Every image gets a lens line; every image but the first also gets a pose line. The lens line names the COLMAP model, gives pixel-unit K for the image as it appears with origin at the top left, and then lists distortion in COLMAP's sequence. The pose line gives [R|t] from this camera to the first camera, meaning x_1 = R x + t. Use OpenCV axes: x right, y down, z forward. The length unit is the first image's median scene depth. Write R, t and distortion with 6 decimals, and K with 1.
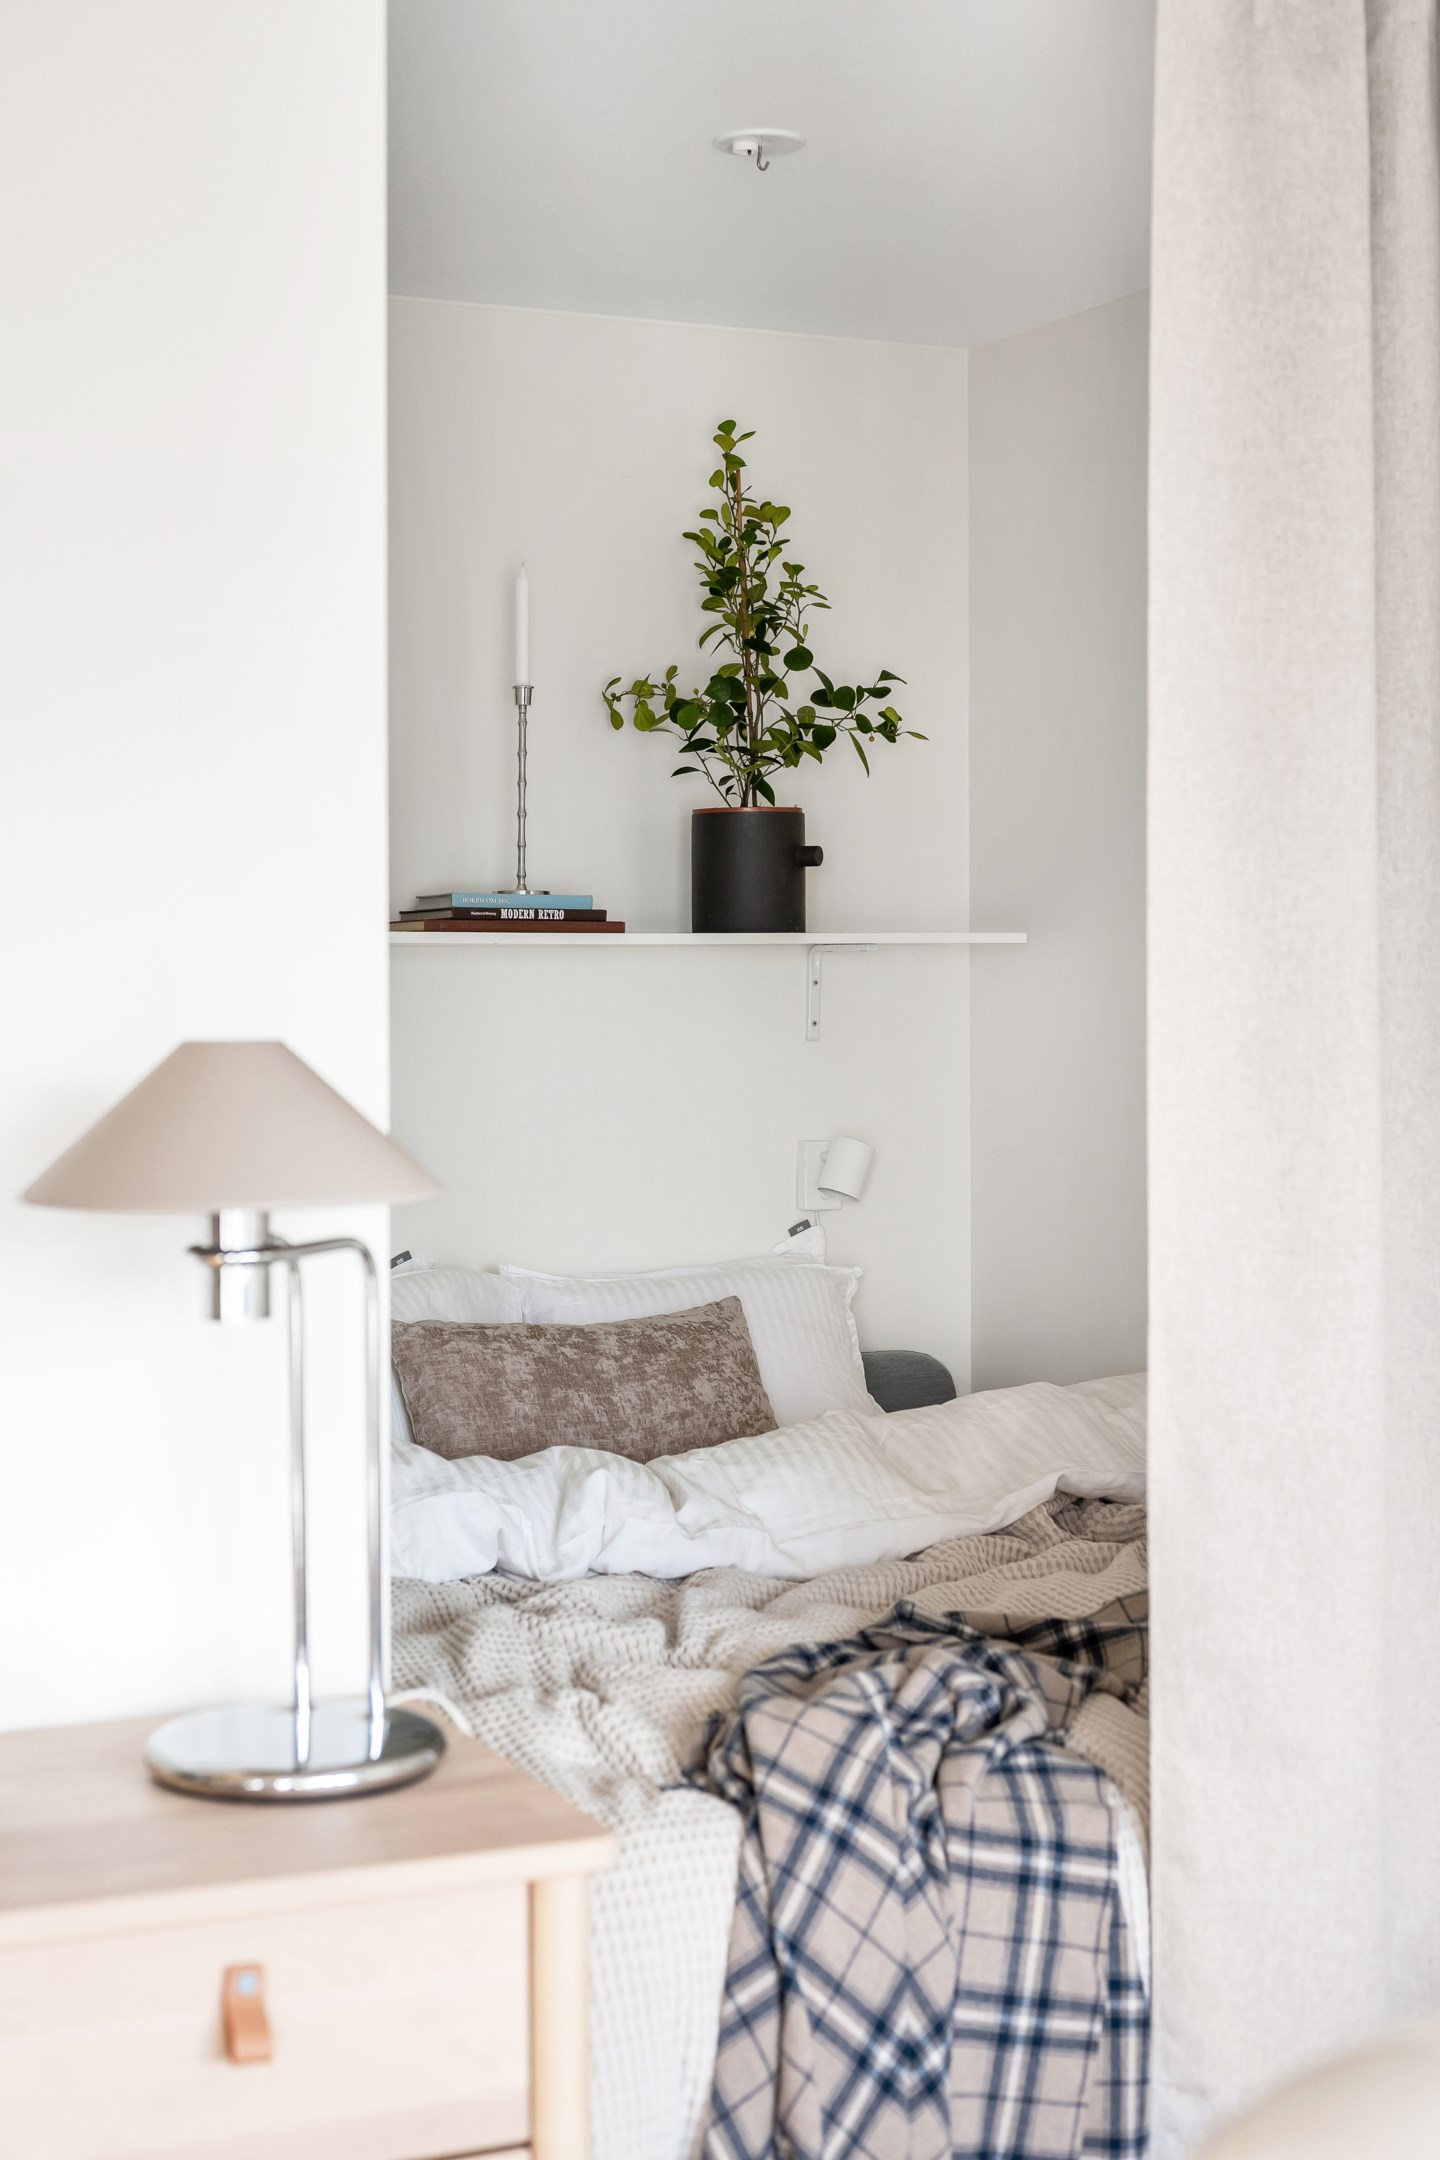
lens RADIAL K [[3156.0, 0, 691.1], [0, 3156.0, 953.7], [0, 0, 1]] dist [-0.005256, -0.008265]
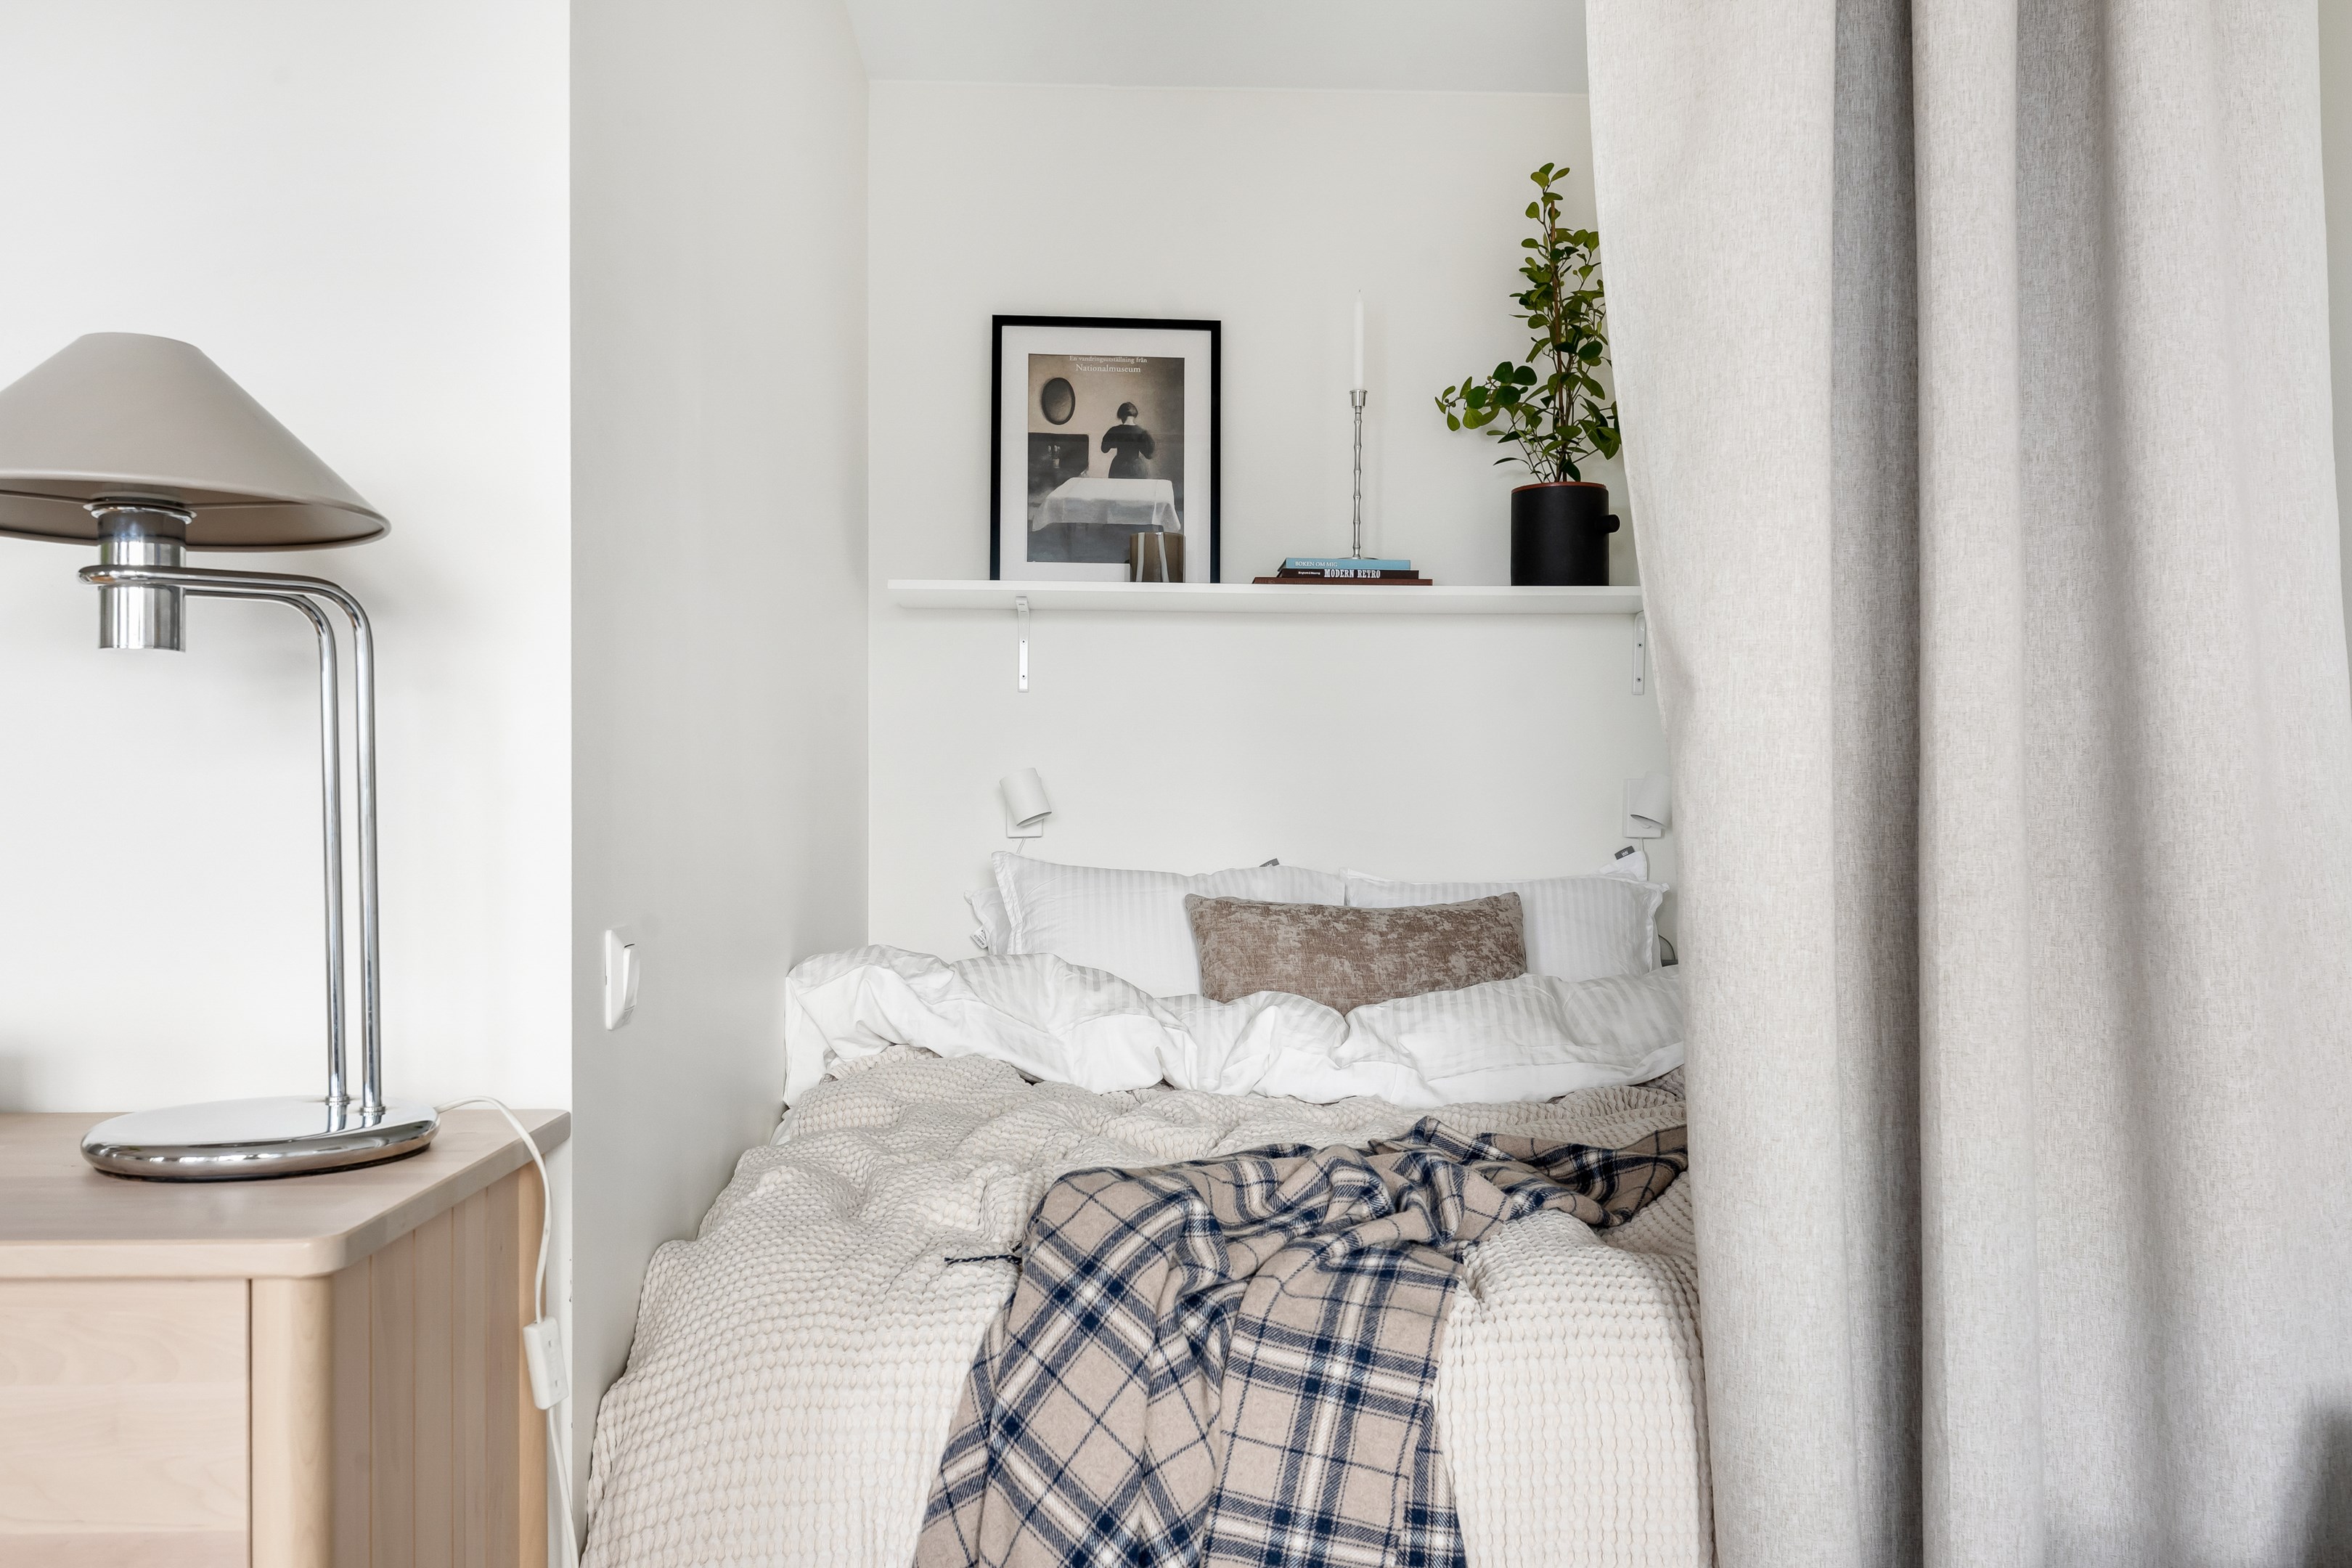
lens RADIAL K [[1953.5, 0, 1177.2], [0, 1953.5, 823.3], [0, 0, 1]] dist [0.000932, 0.002405]
pose [[0.926059, 0.004297, -0.377354, 0.195913], [-0.002029, 0.999977, 0.006408, 0.090289], [0.377373, -0.005169, 0.926047, 0.327728]]
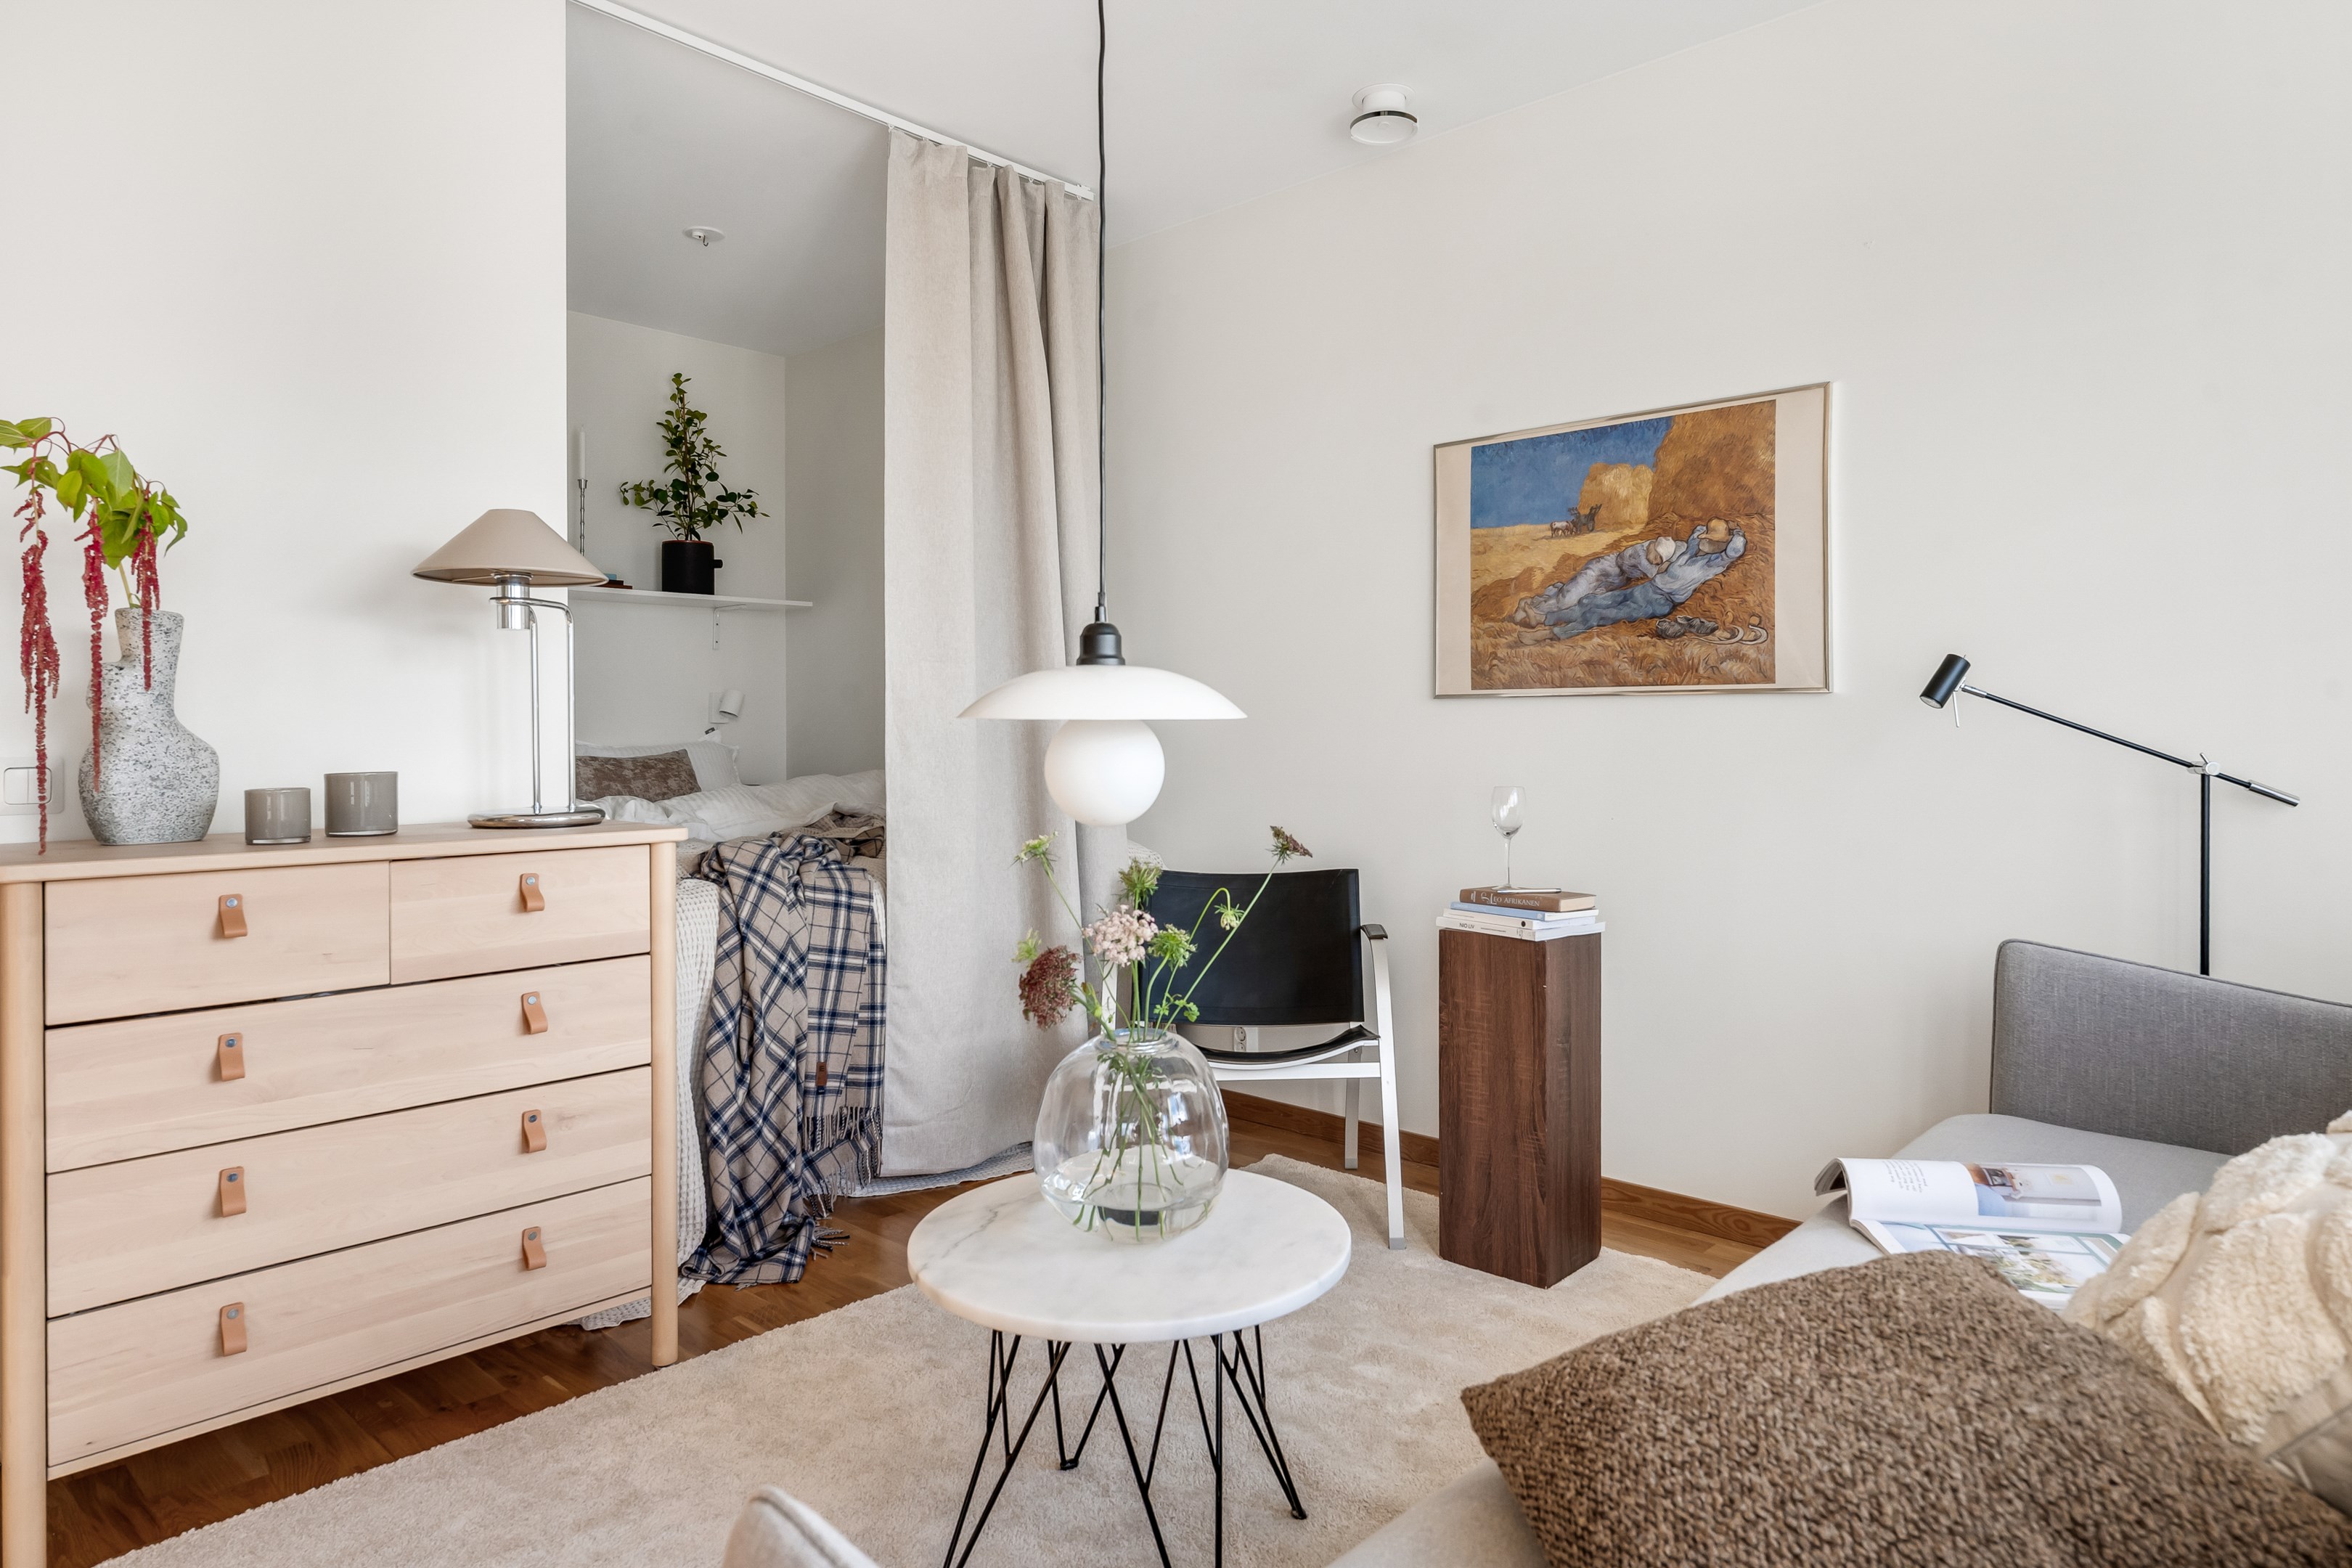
lens RADIAL K [[1412.7, 0, 1187.7], [0, 1412.7, 729.6], [0, 0, 1]] dist [0.002847, 0.000344]
pose [[0.924789, -0.000174, 0.380482, -0.044610], [-0.000373, 0.999999, 0.001366, 0.106456], [-0.380481, -0.001405, 0.924788, -0.103354]]
